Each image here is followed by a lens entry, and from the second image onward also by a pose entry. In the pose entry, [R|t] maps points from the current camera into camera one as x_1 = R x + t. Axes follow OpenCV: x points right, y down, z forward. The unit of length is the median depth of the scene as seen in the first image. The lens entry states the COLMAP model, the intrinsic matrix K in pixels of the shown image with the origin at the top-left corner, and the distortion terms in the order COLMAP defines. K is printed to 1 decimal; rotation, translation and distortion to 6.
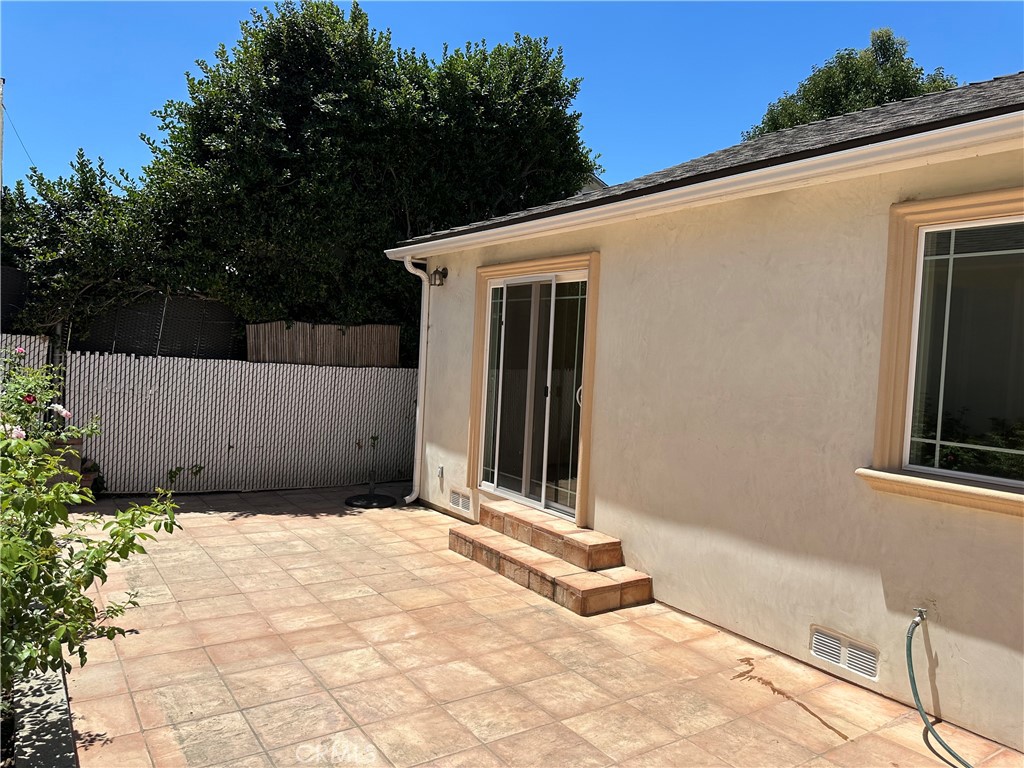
lens RADIAL K [[719.2, 0, 515.4], [0, 719.2, 376.9], [0, 0, 1]] dist [0.077516, -0.103063]
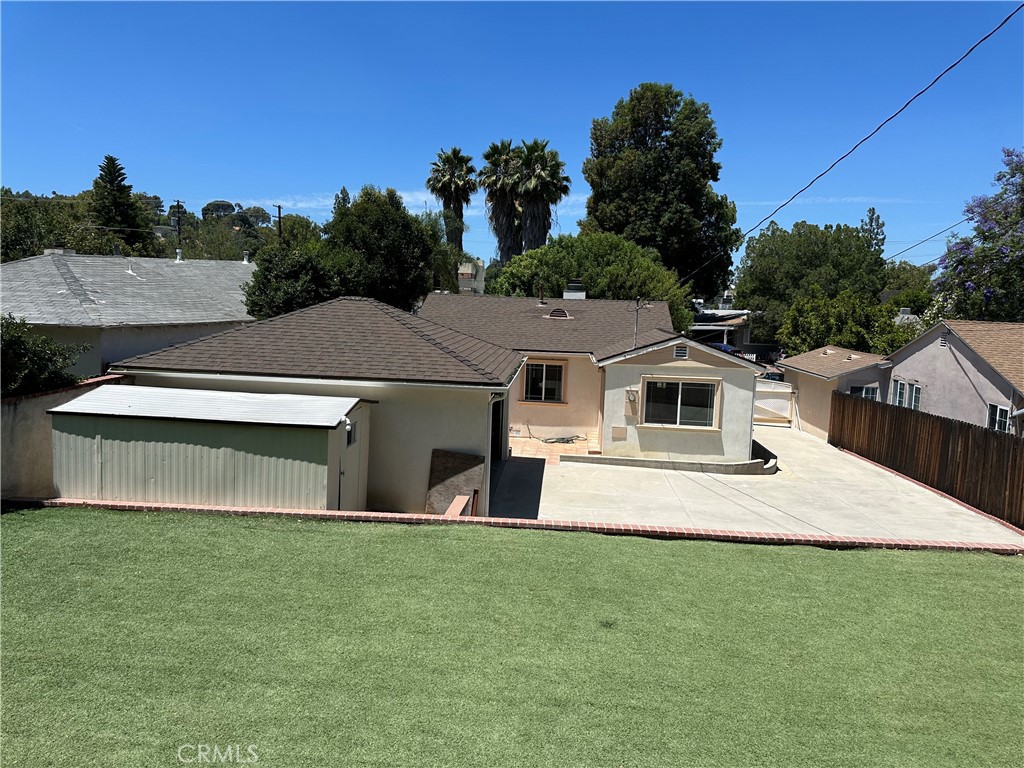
lens RADIAL K [[719.2, 0, 512.0], [0, 719.2, 389.9], [0, 0, 1]] dist [0.077516, -0.103063]
pose [[0.628348, -0.121115, 0.768447, -2.847139], [0.017752, 0.989781, 0.141484, -0.561383], [-0.777730, -0.075260, 0.624077, -1.866645]]
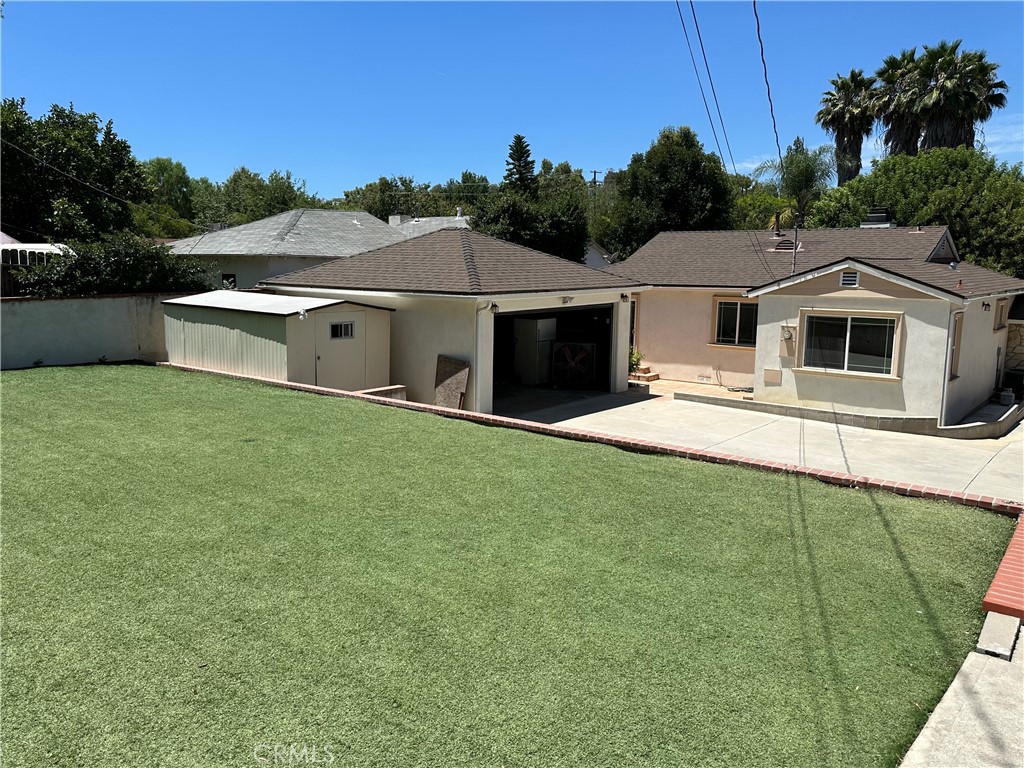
lens RADIAL K [[778.8, 0, 458.8], [0, 778.8, 386.6], [0, 0, 1]] dist [-0.003276, -0.026470]
pose [[0.972318, -0.082230, 0.218714, -1.817752], [0.051900, 0.988652, 0.140974, -0.328337], [-0.227824, -0.125721, 0.965552, -2.921616]]
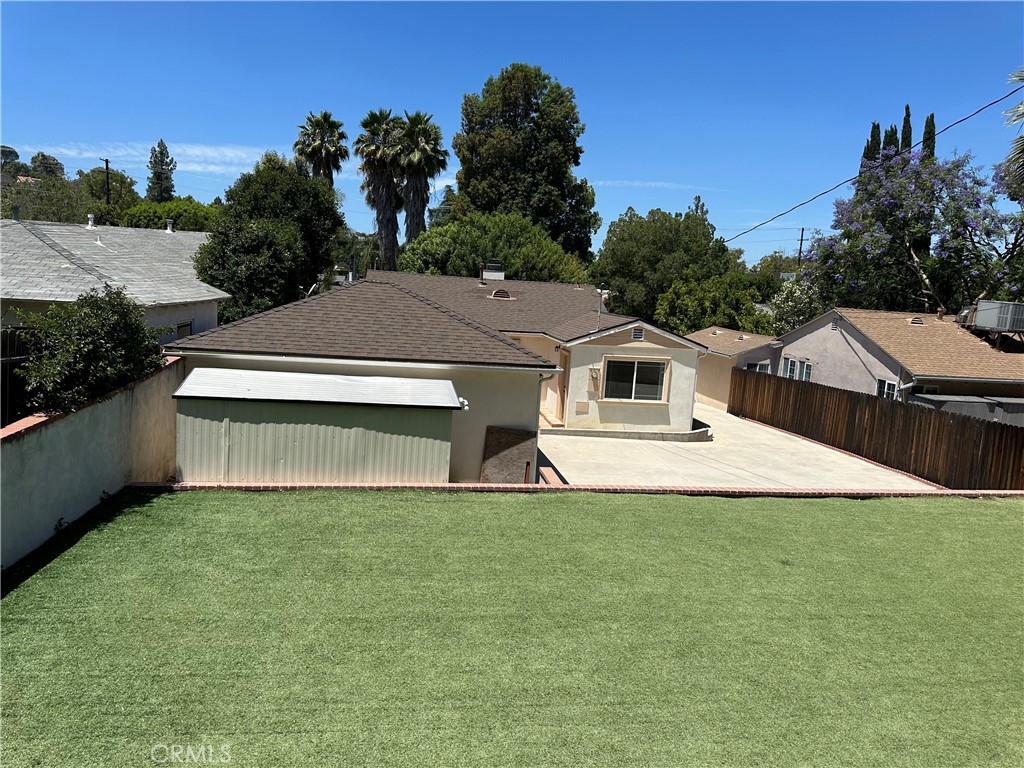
lens RADIAL K [[719.2, 0, 508.1], [0, 719.2, 394.6], [0, 0, 1]] dist [0.077516, -0.103063]
pose [[0.437196, -0.160687, 0.884895, -3.405538], [-0.015204, 0.982449, 0.185913, -0.622303], [-0.899238, -0.094734, 0.427079, -1.374527]]
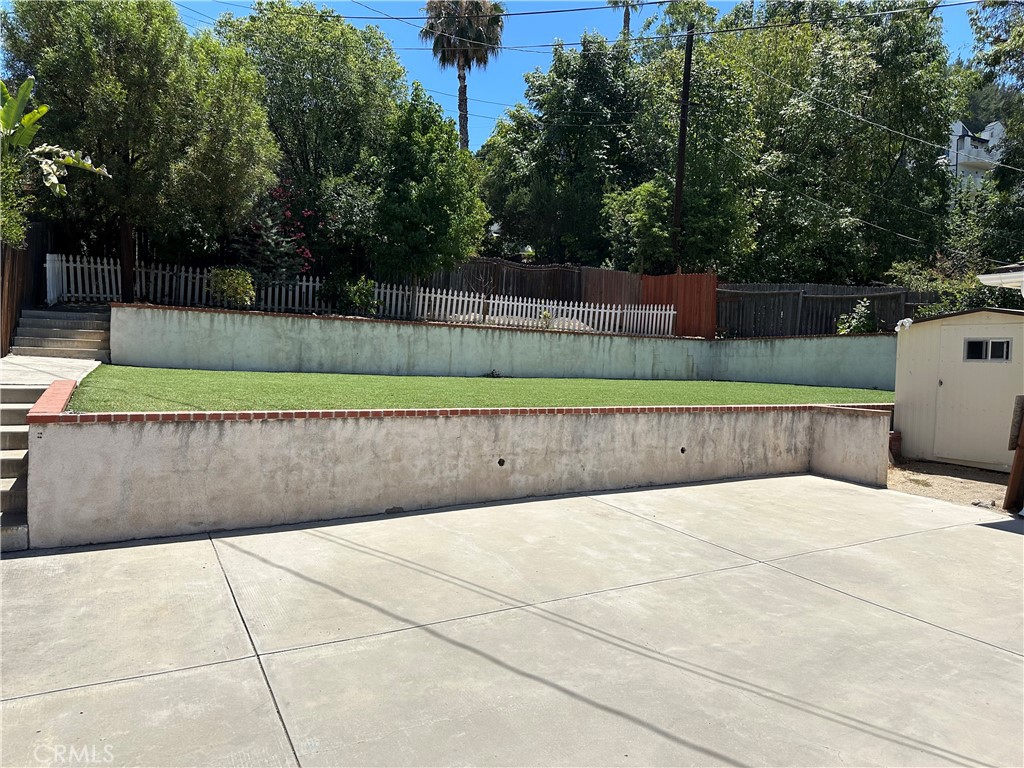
lens RADIAL K [[719.2, 0, 507.7], [0, 719.2, 383.9], [0, 0, 1]] dist [0.077516, -0.103063]
pose [[-0.133962, -0.026436, -0.990634, 0.266659], [-0.065681, 0.997683, -0.017742, 0.021927], [0.988807, 0.062689, -0.135388, -1.185318]]
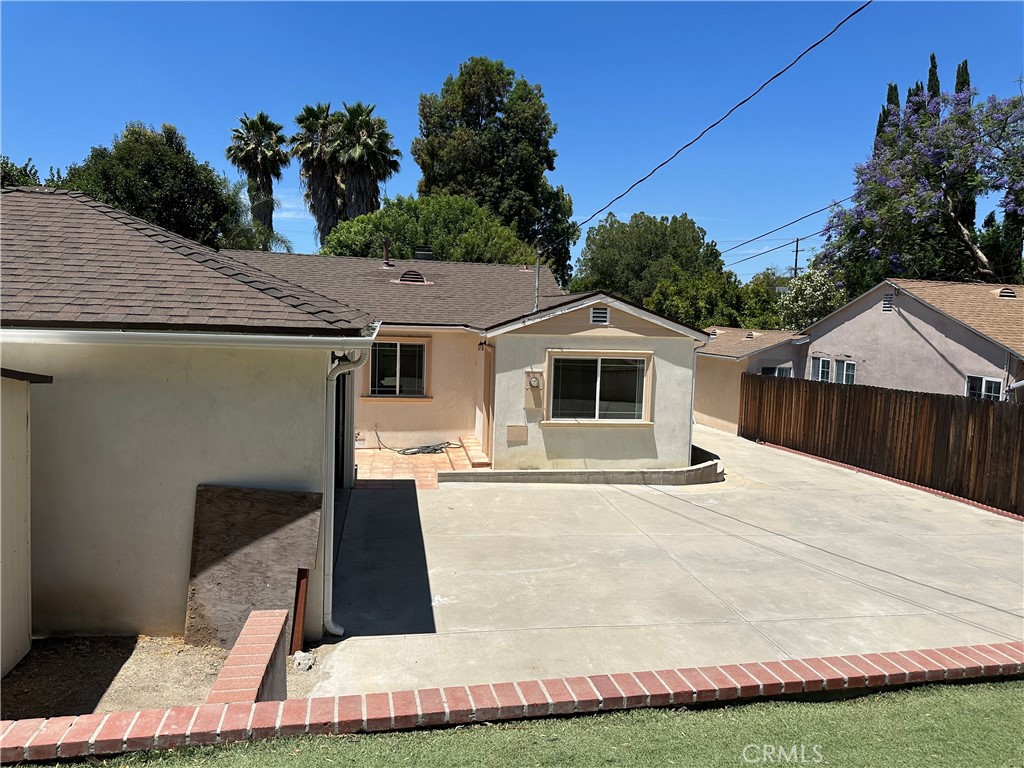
lens RADIAL K [[719.2, 0, 517.9], [0, 719.2, 386.2], [0, 0, 1]] dist [0.077516, -0.103063]
pose [[0.416322, -0.124900, 0.900598, -2.001081], [0.015885, 0.991368, 0.130146, -0.322561], [-0.909079, -0.039877, 0.414712, -1.096061]]
